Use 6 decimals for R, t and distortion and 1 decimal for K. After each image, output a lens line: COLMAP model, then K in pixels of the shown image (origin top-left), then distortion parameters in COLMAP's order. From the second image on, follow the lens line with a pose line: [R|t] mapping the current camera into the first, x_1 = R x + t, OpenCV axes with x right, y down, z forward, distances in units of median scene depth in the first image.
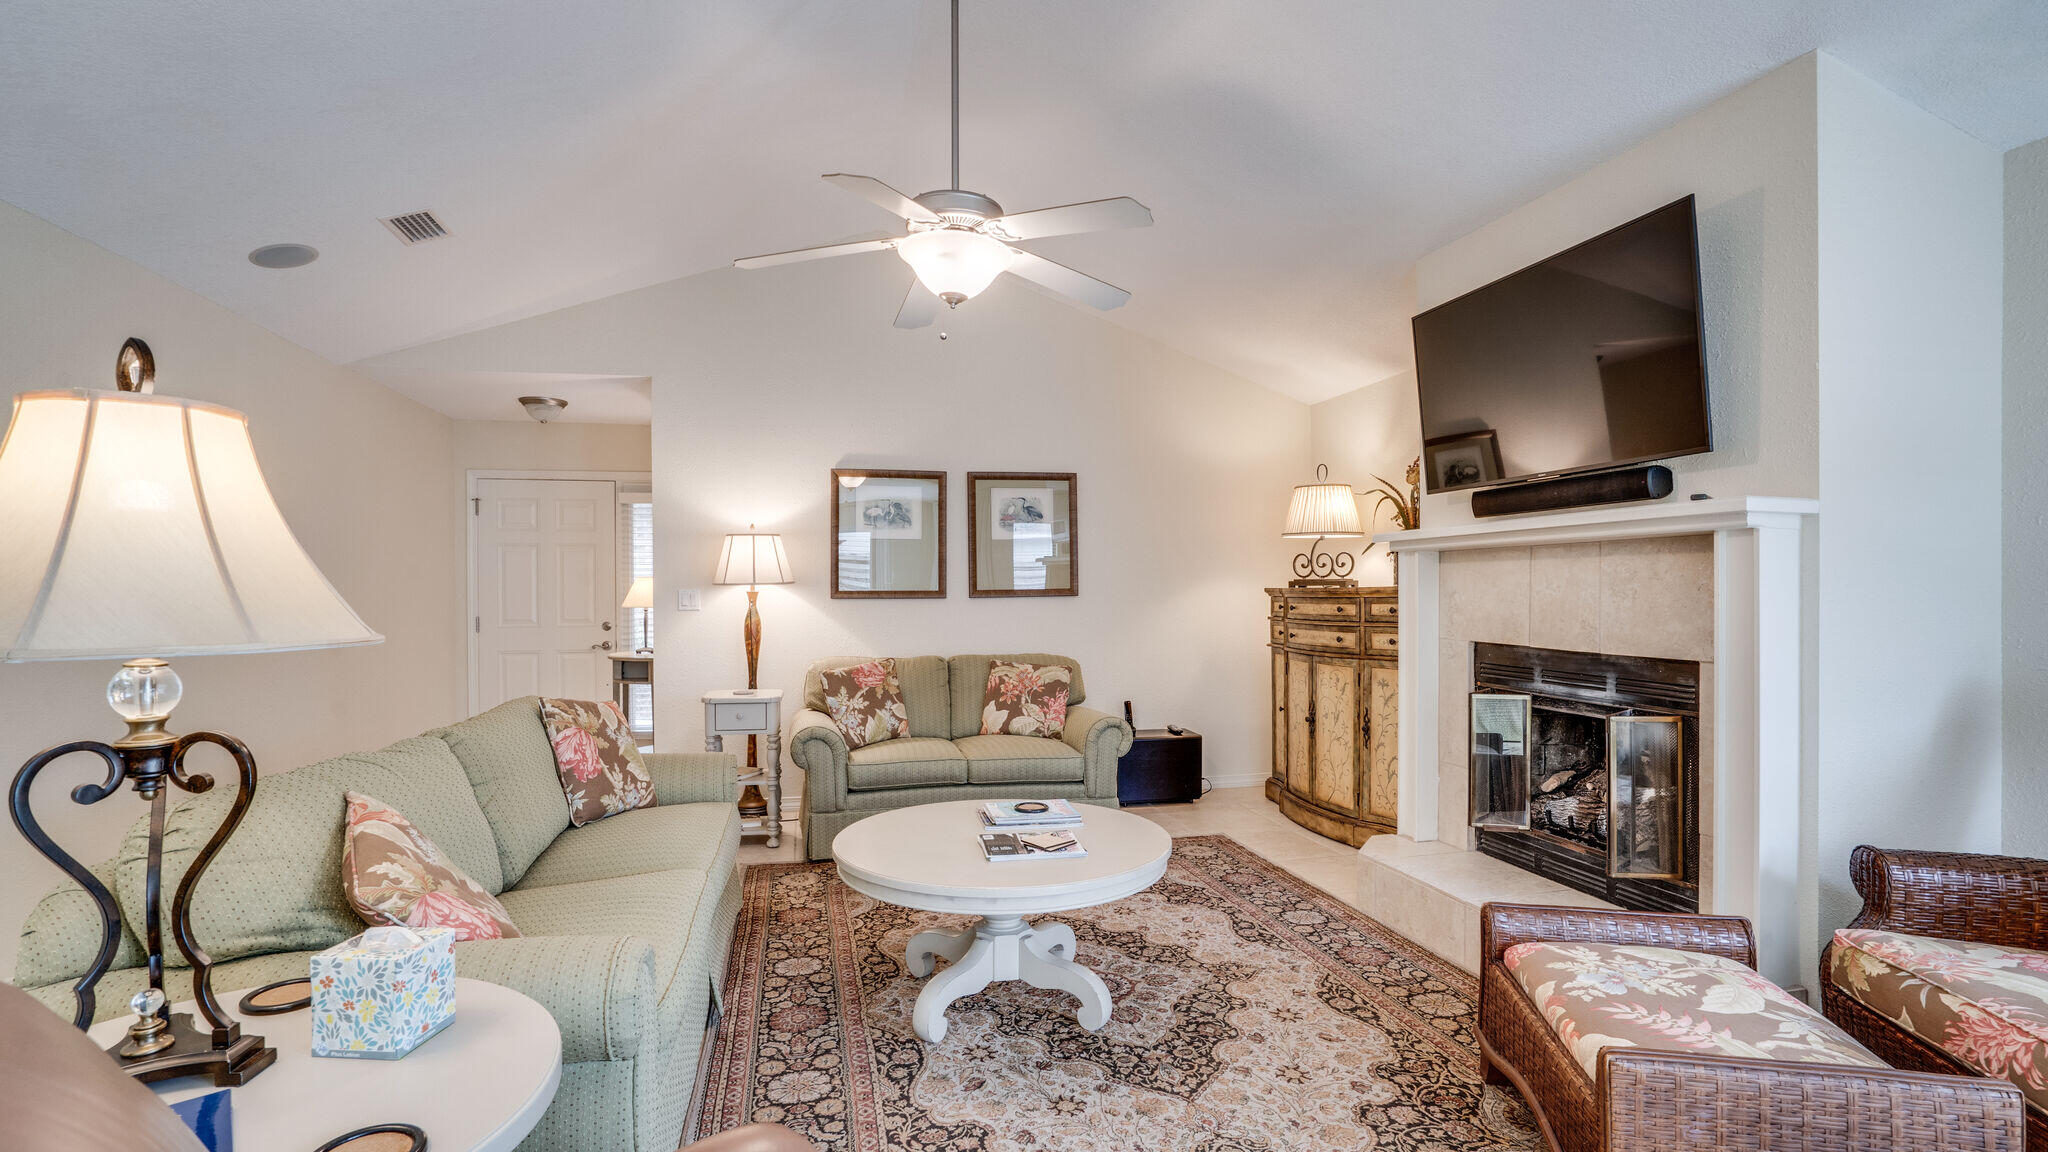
lens RADIAL K [[954.6, 0, 1022.9], [0, 954.6, 586.9], [0, 0, 1]] dist [-0.043843, 0.002217]
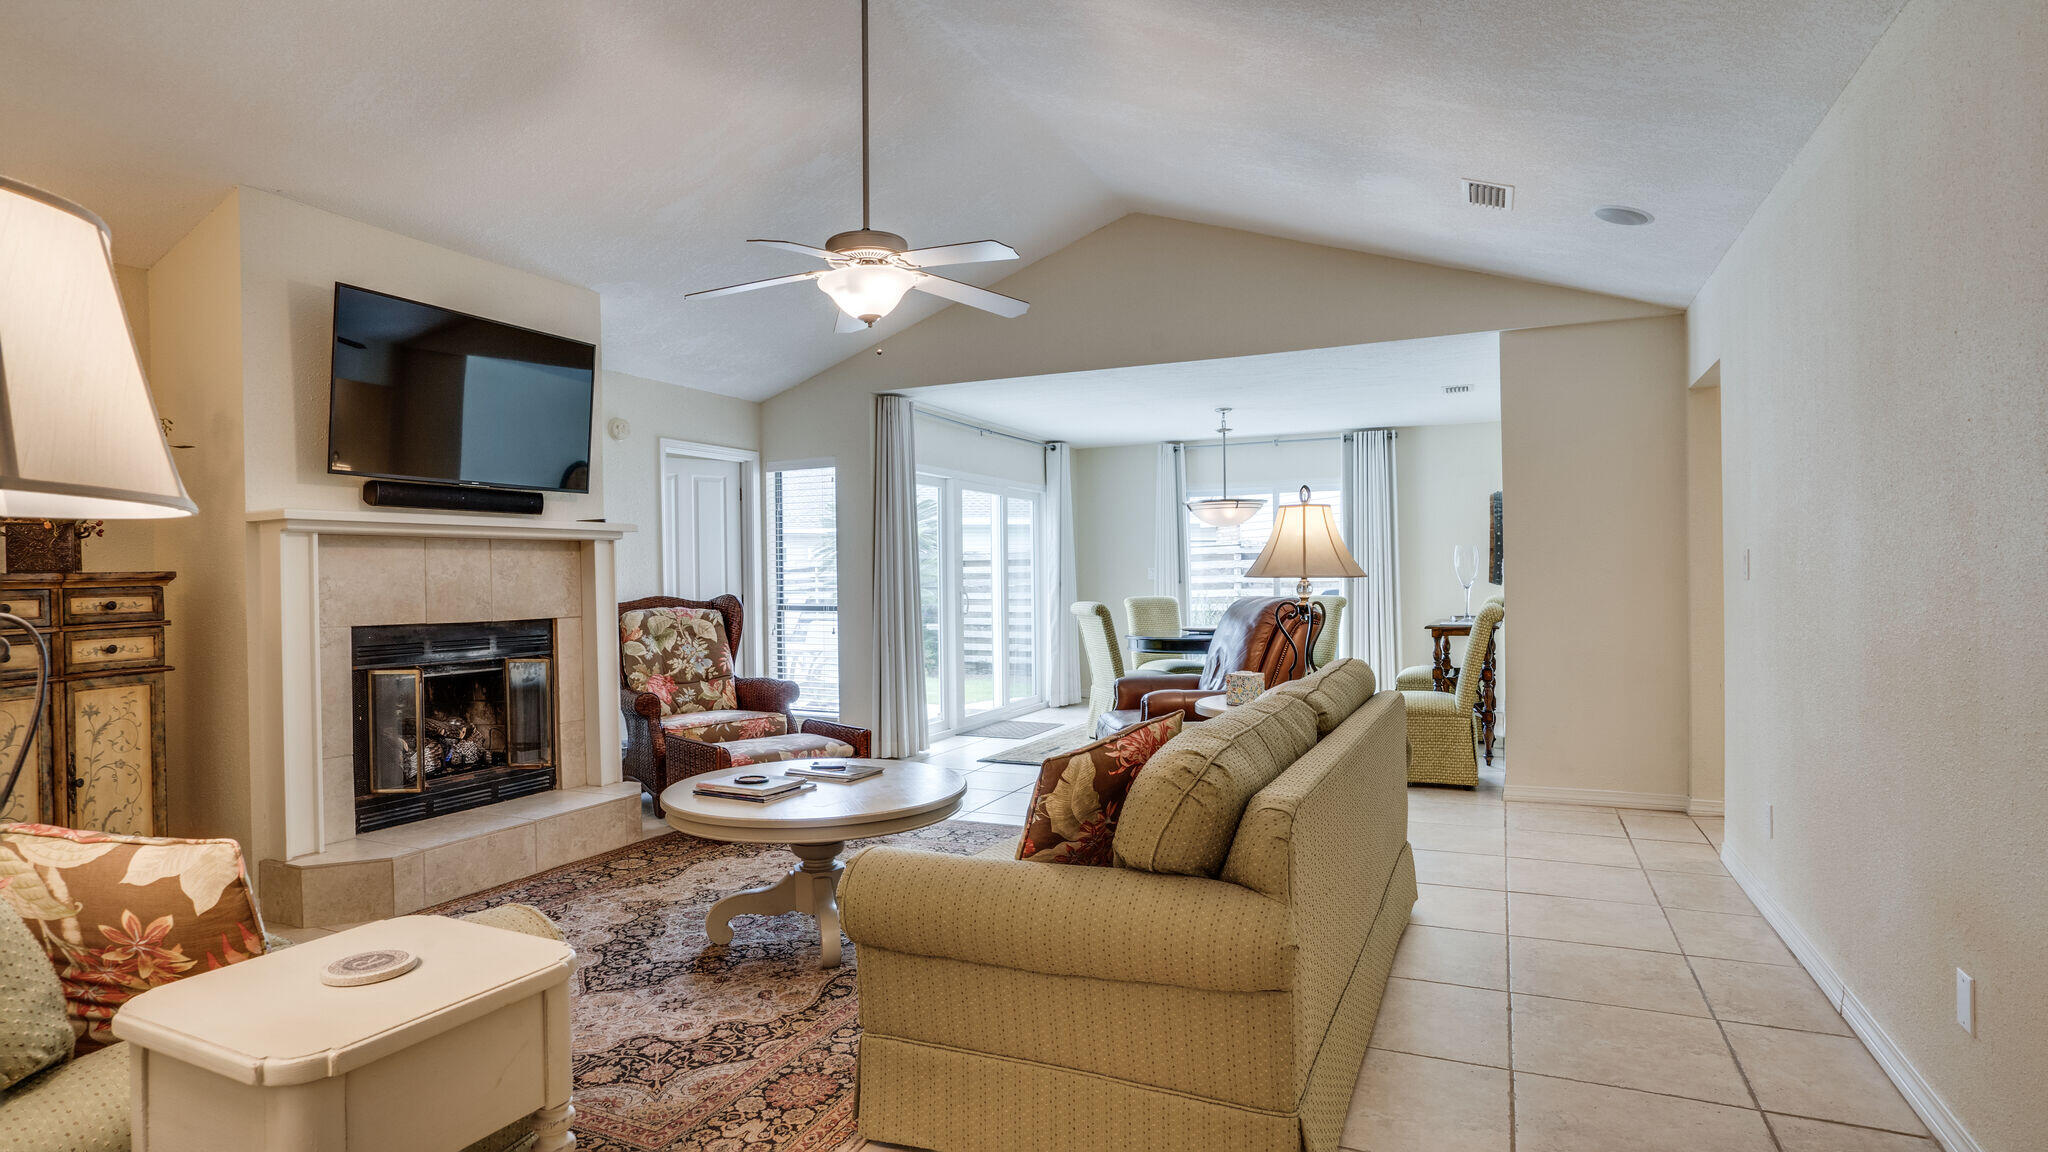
lens RADIAL K [[1046.0, 0, 997.5], [0, 1046.0, 578.8], [0, 0, 1]] dist [-0.004883, 0.006937]
pose [[-0.772727, 0.012180, 0.634621, -0.607495], [0.014296, 0.999896, -0.001783, 0.014925], [-0.634577, 0.007695, -0.772821, 1.138199]]
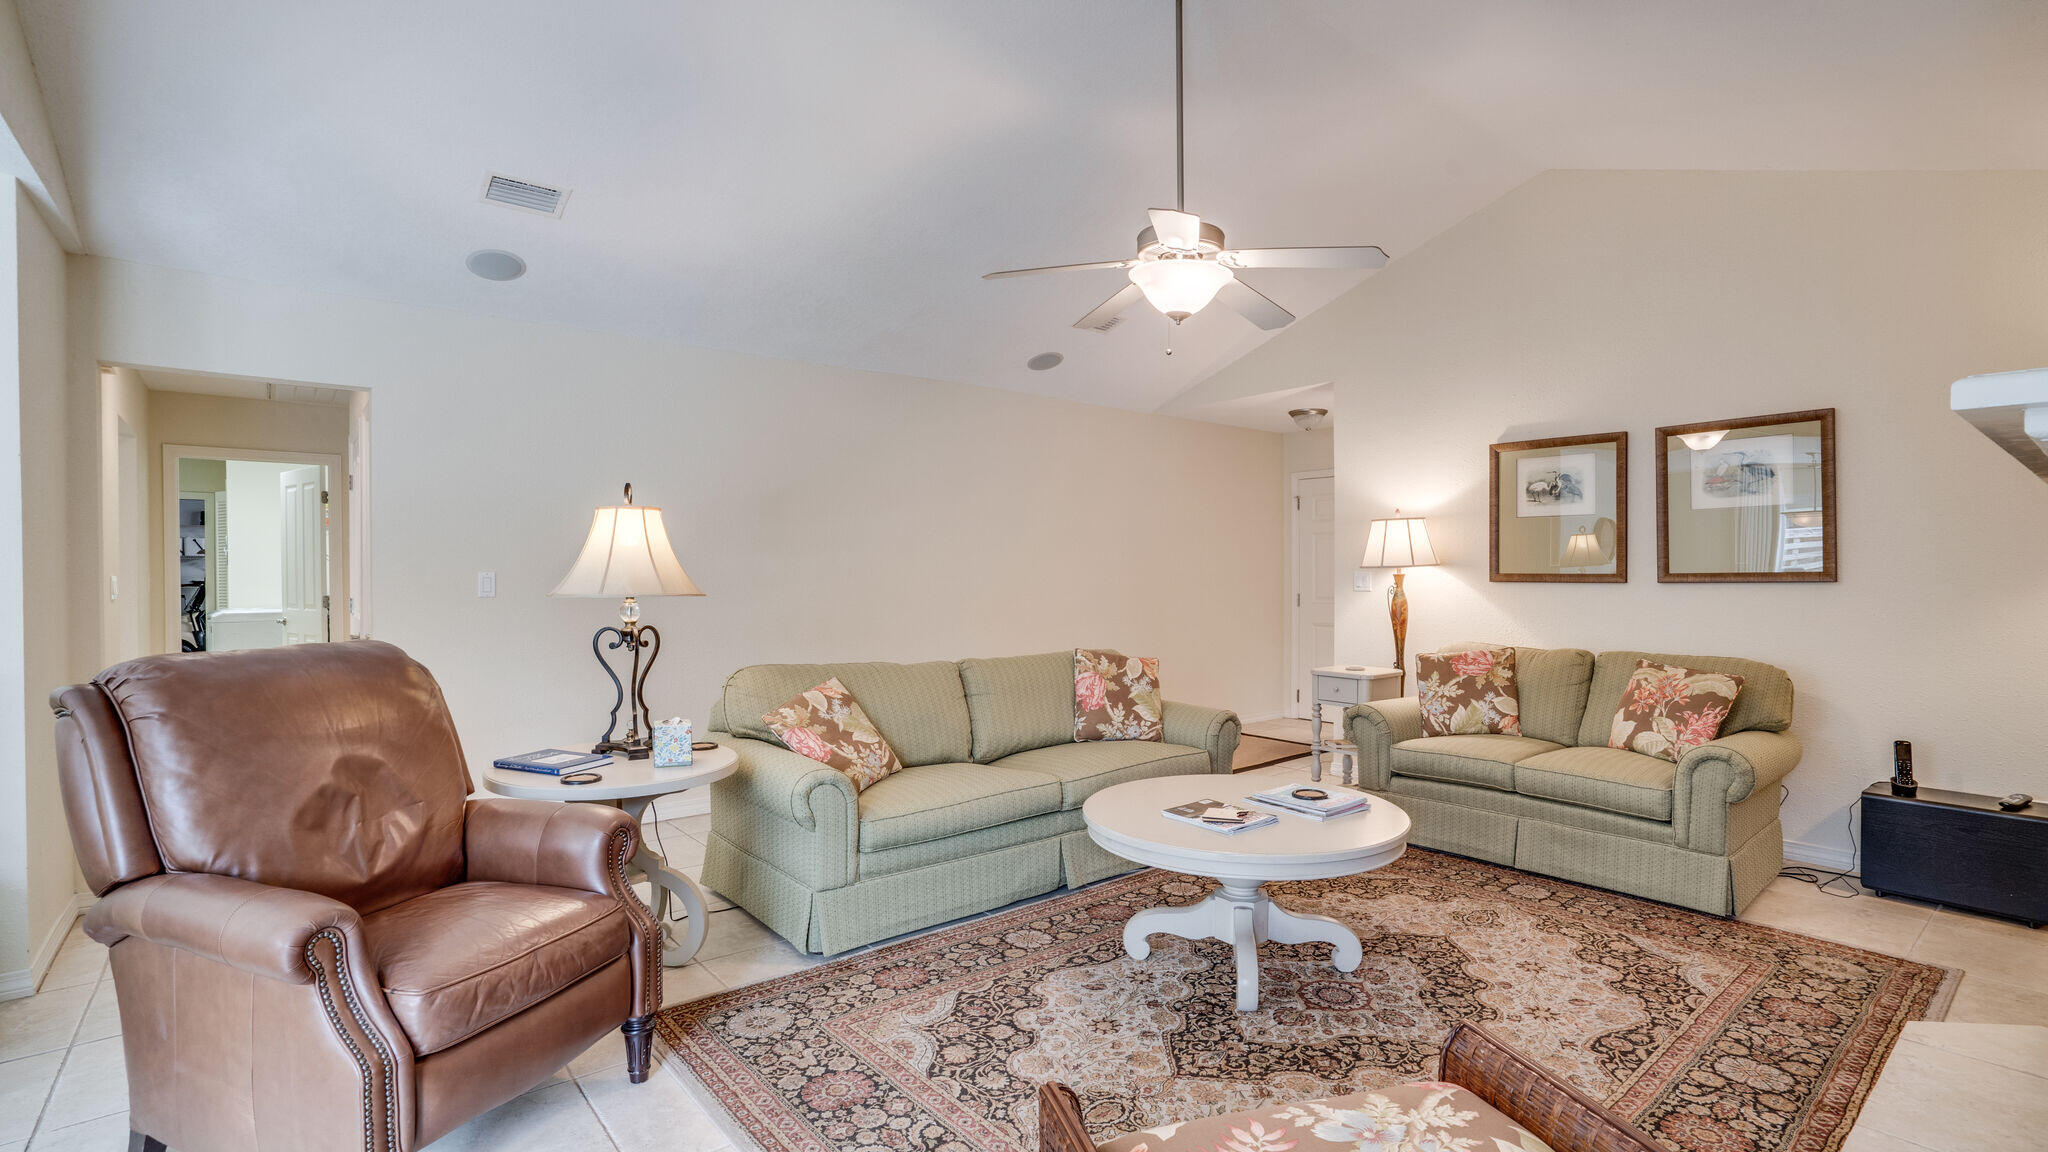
lens RADIAL K [[949.1, 0, 1017.3], [0, 949.1, 555.6], [0, 0, 1]] dist [-0.049397, 0.018444]
pose [[0.435607, -0.012428, -0.900051, 0.511707], [0.002631, 0.999918, -0.012533, -0.003708], [0.900133, 0.003092, 0.435603, 0.200400]]
